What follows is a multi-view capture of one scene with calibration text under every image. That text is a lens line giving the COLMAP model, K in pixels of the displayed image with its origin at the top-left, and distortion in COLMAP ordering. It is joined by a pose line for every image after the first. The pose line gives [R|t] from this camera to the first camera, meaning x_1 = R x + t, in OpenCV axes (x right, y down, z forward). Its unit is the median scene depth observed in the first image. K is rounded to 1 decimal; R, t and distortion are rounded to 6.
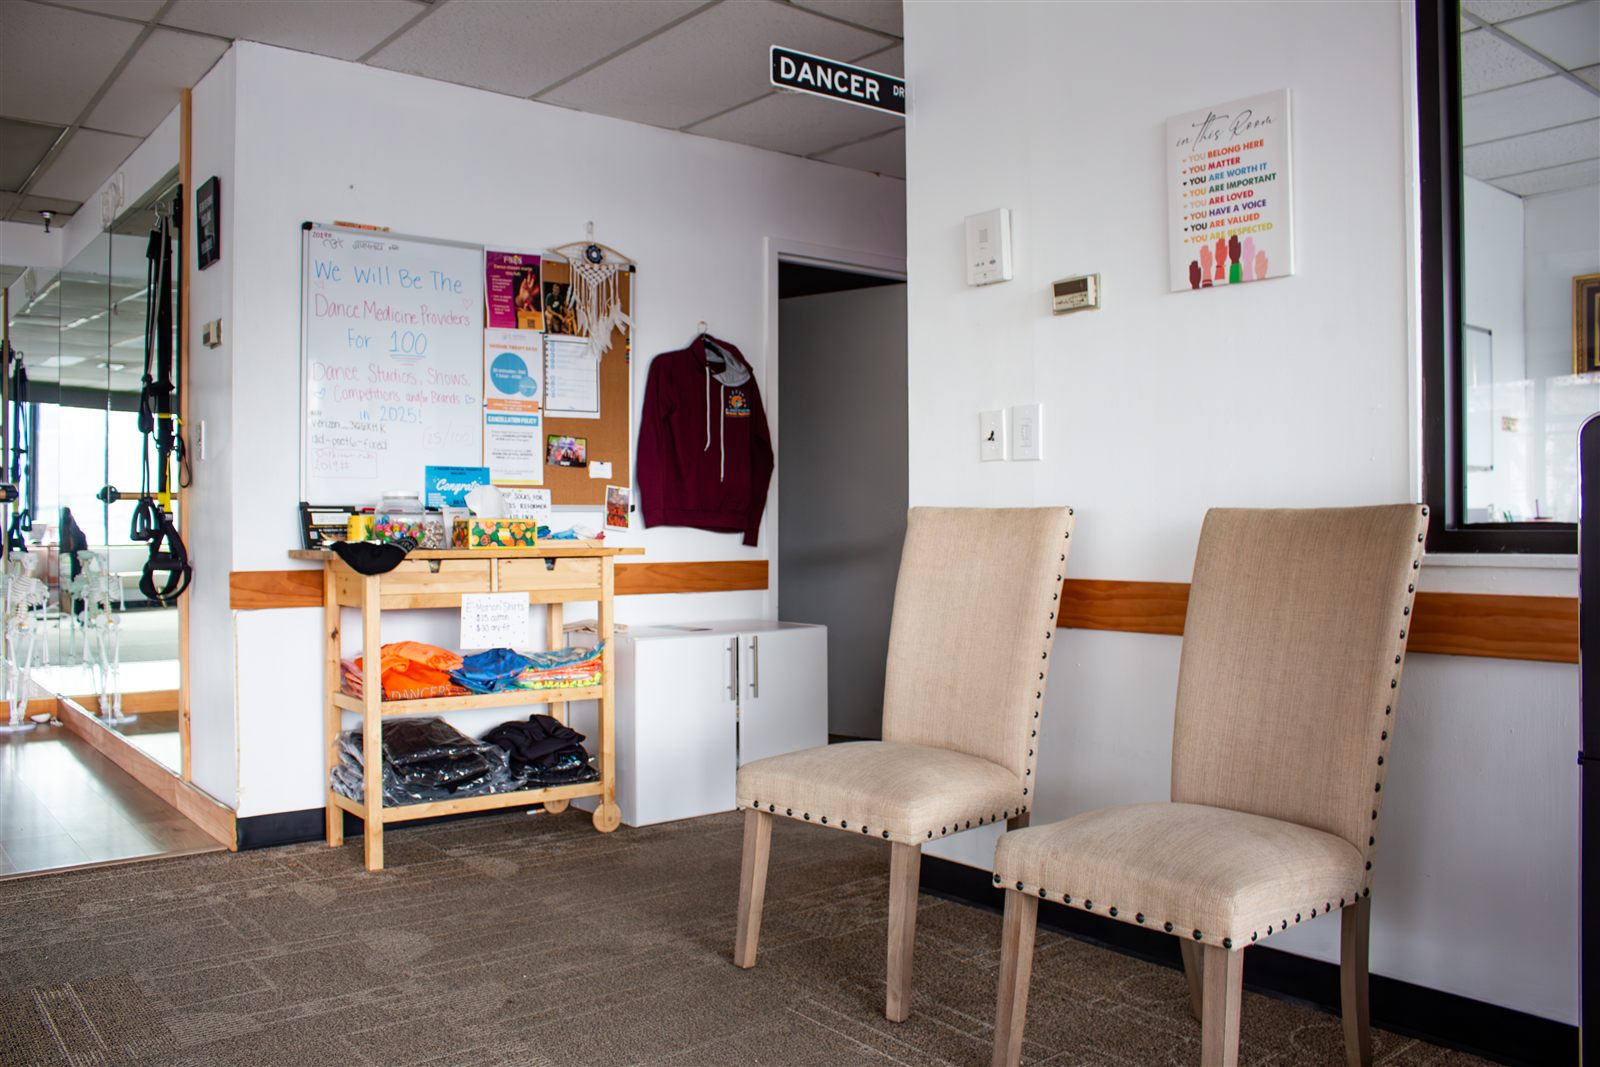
lens RADIAL K [[1325.6, 0, 800.0], [0, 1325.6, 533.5], [0, 0, 1]] dist [-0.157121, 0.133755]
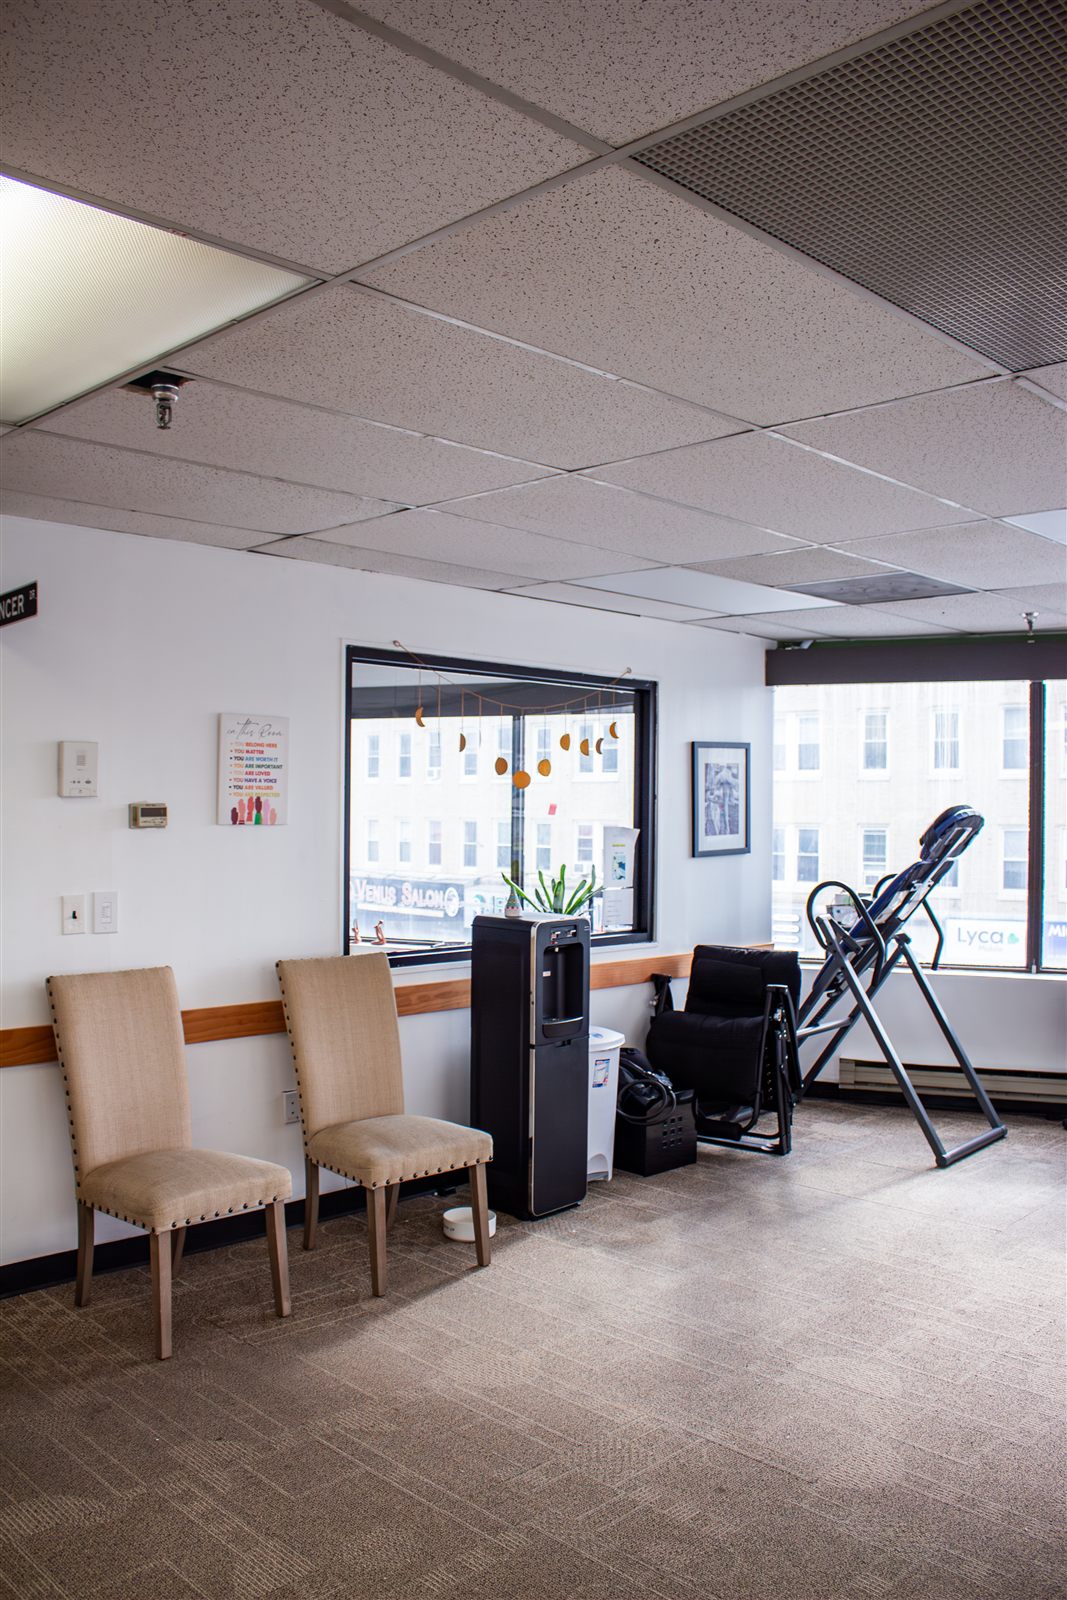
lens RADIAL K [[1325.6, 0, 540.2], [0, 1325.6, 823.4], [0, 0, 1]] dist [-0.157121, 0.133755]
pose [[-0.116982, -0.013226, 0.993046, -1.385193], [-0.002654, 0.999912, 0.013004, -0.214839], [-0.993131, -0.001114, -0.117006, 0.823616]]
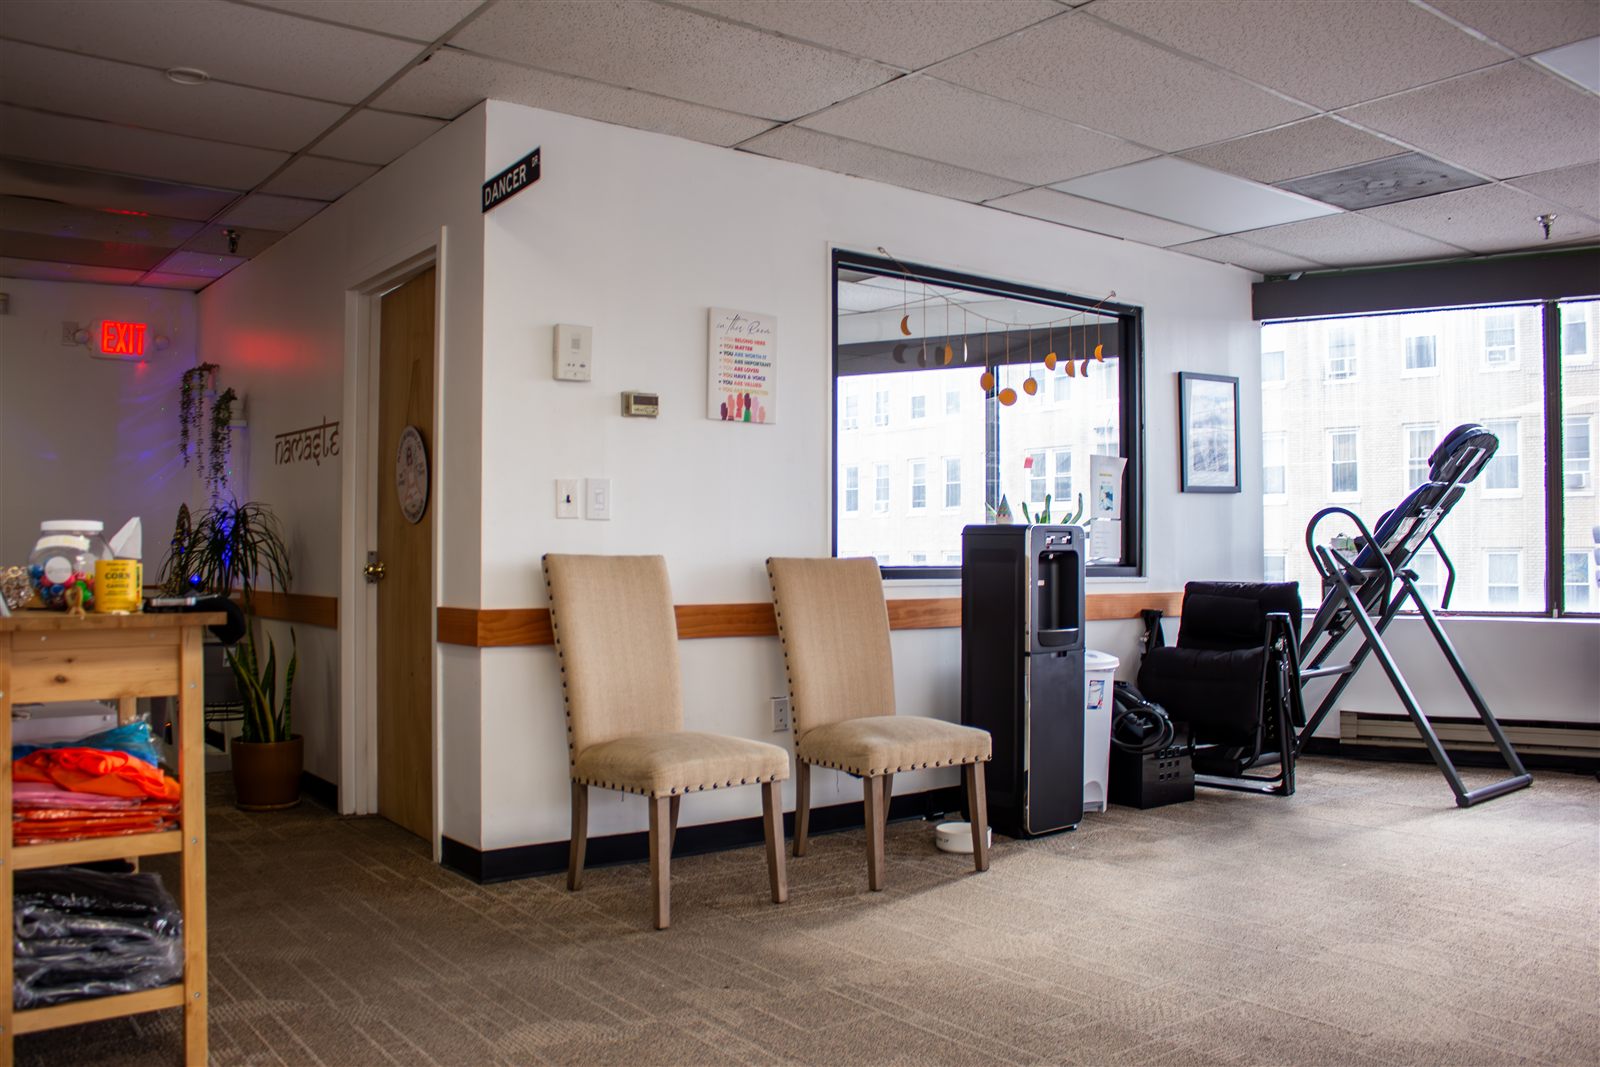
lens RADIAL K [[1353.1, 0, 800.0], [0, 1353.1, 533.5], [0, 0, 1]] dist [-0.152783, 0.134083]
pose [[0.019605, 0.016090, 0.999678, -1.374420], [0.005355, 0.999854, -0.016198, -0.021033], [-0.999793, 0.005670, 0.019516, 0.885902]]
